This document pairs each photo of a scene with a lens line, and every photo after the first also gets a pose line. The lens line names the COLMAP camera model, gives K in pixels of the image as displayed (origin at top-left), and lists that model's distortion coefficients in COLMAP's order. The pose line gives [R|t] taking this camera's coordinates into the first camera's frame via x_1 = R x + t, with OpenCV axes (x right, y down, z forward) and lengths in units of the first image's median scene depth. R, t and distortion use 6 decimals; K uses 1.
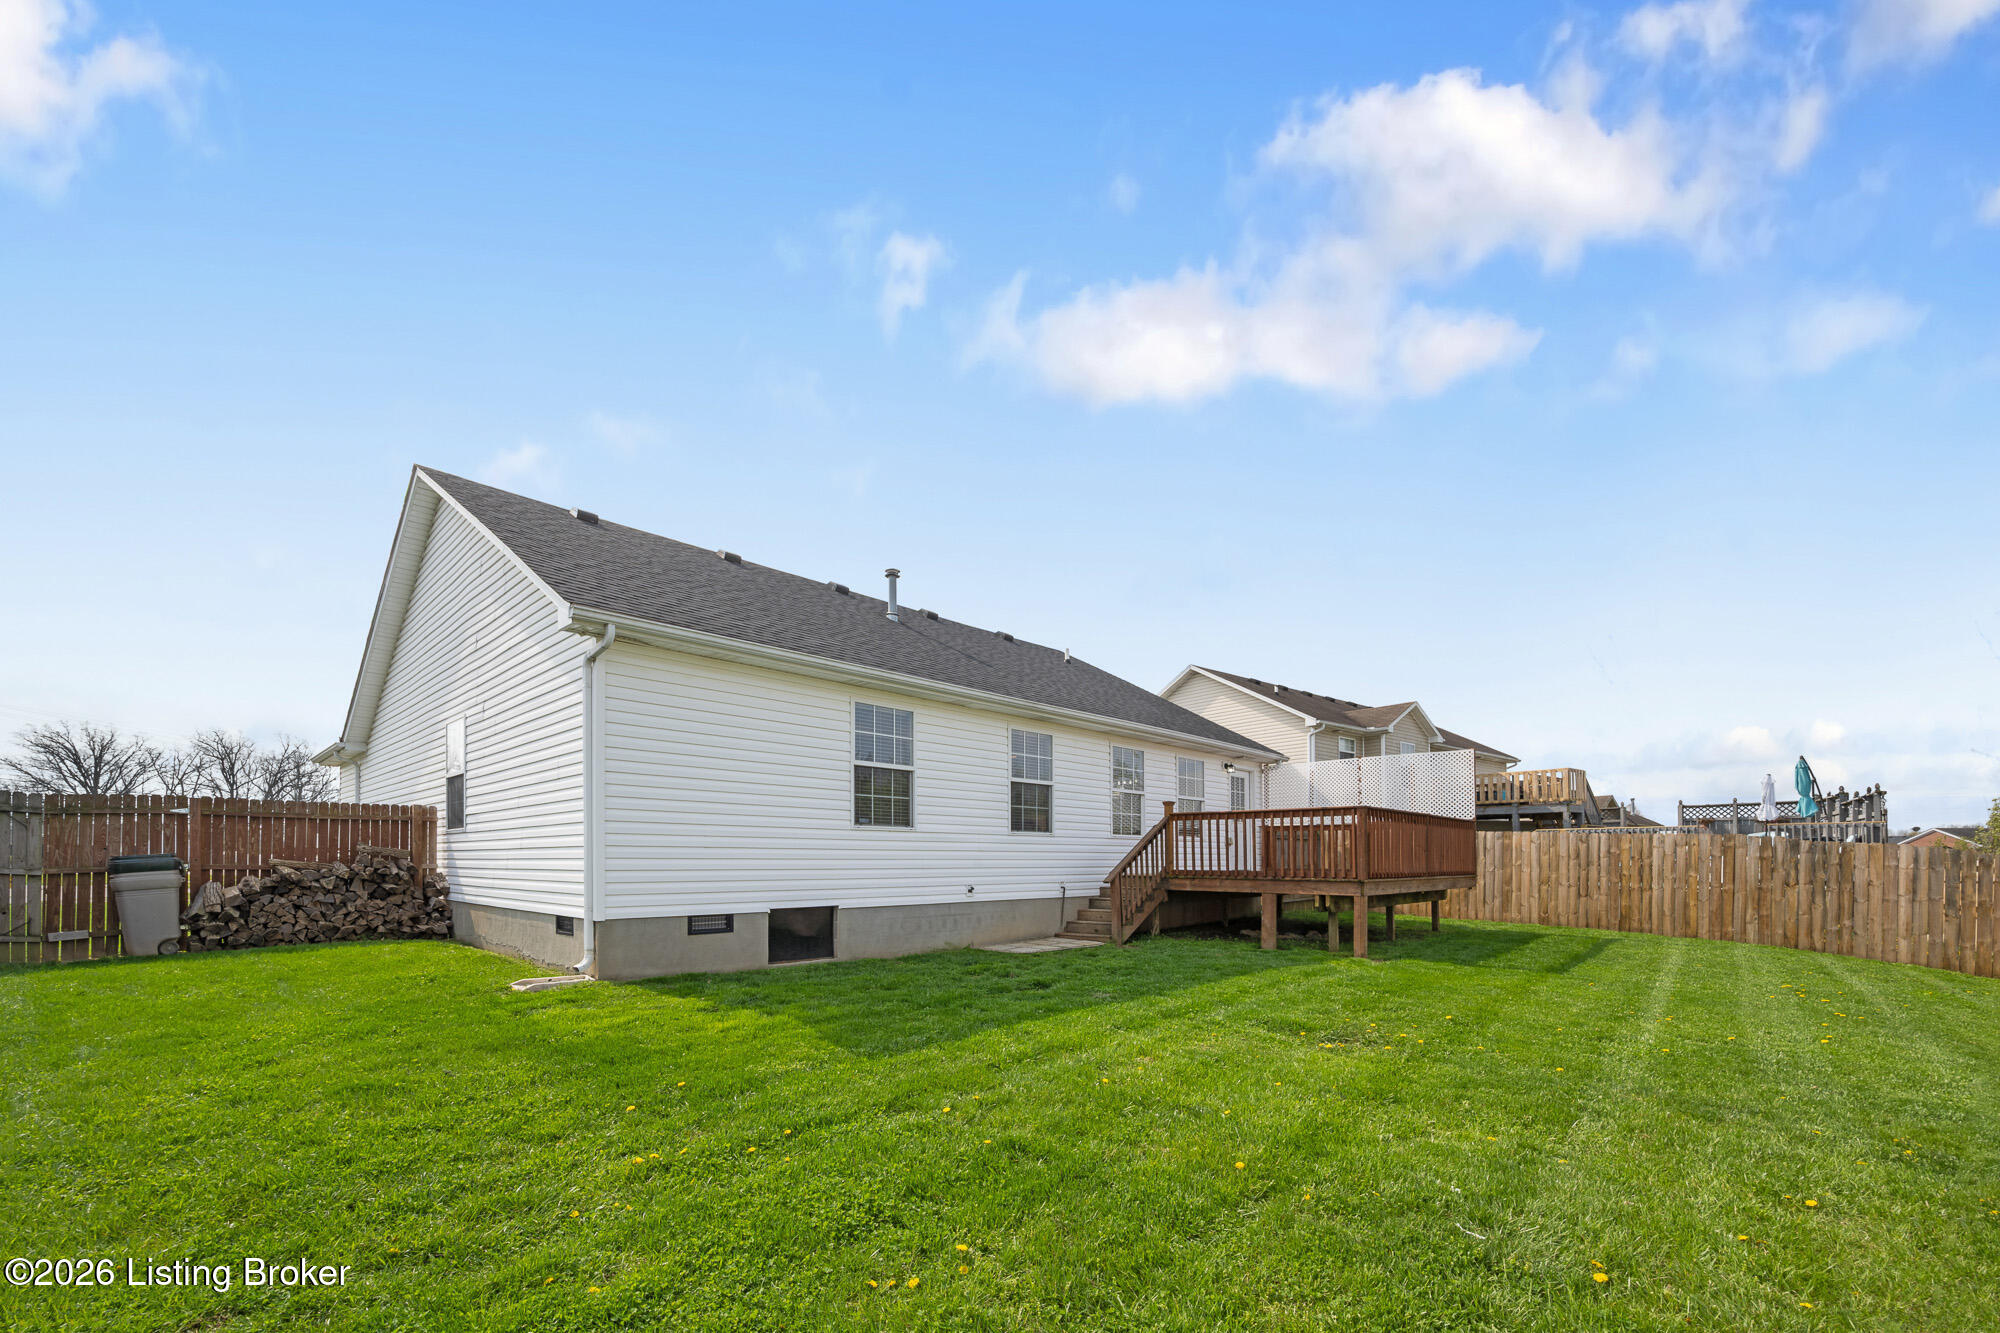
lens RADIAL K [[819.2, 0, 861.7], [0, 819.2, 845.9], [0, 0, 1]] dist [-0.004224, 0.001630]
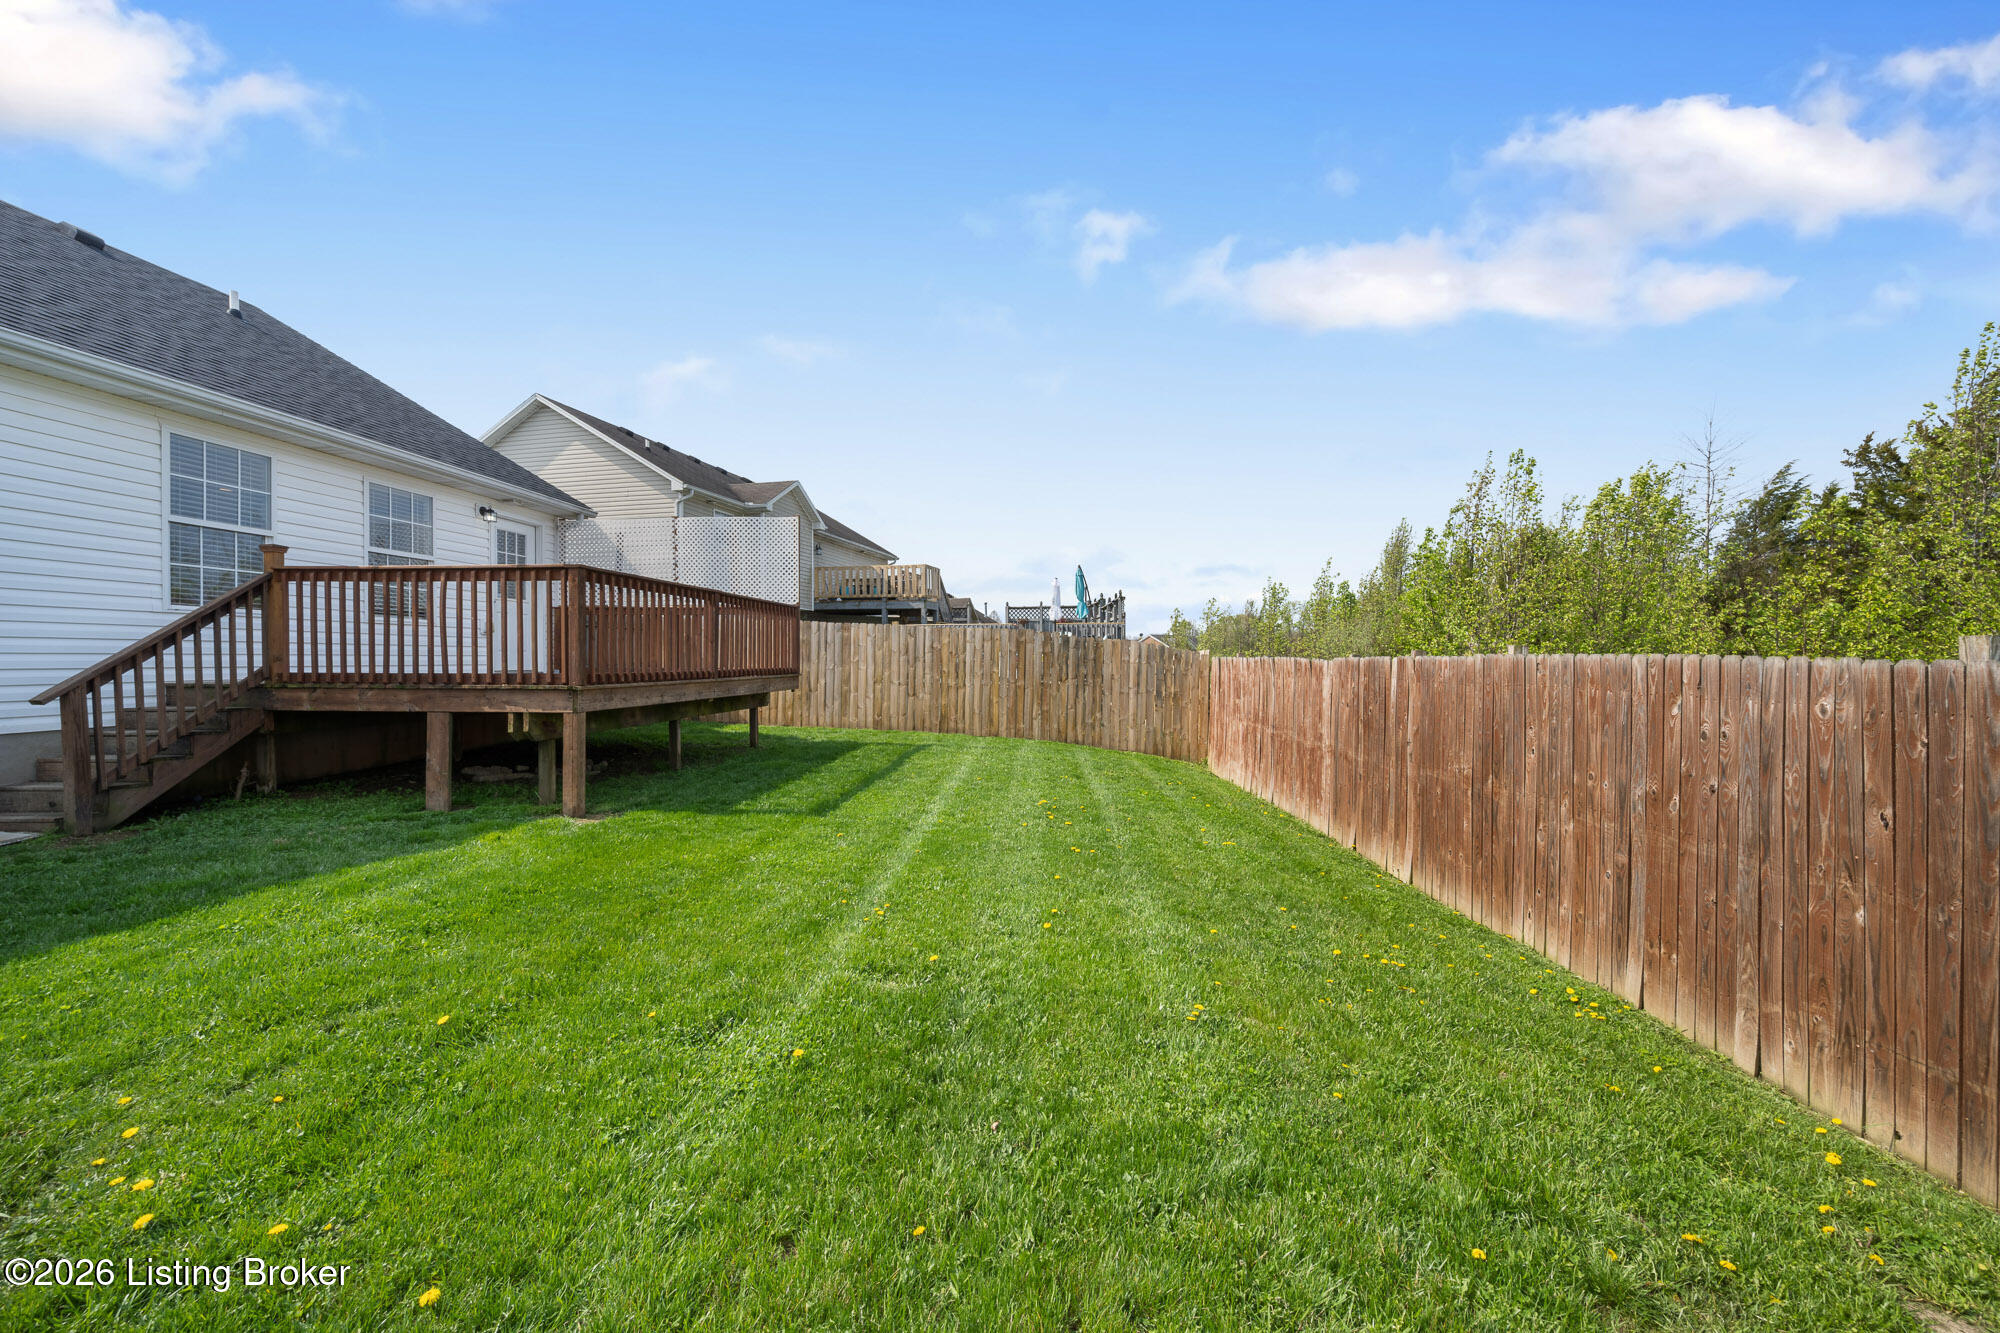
lens RADIAL K [[819.2, 0, 1005.4], [0, 819.2, 666.5], [0, 0, 1]] dist [-0.004224, 0.001630]
pose [[0.733016, -0.008253, 0.680161, 0.361316], [-0.009929, 0.999690, 0.022831, 0.008001], [-0.680139, -0.023489, 0.732707, 0.279140]]
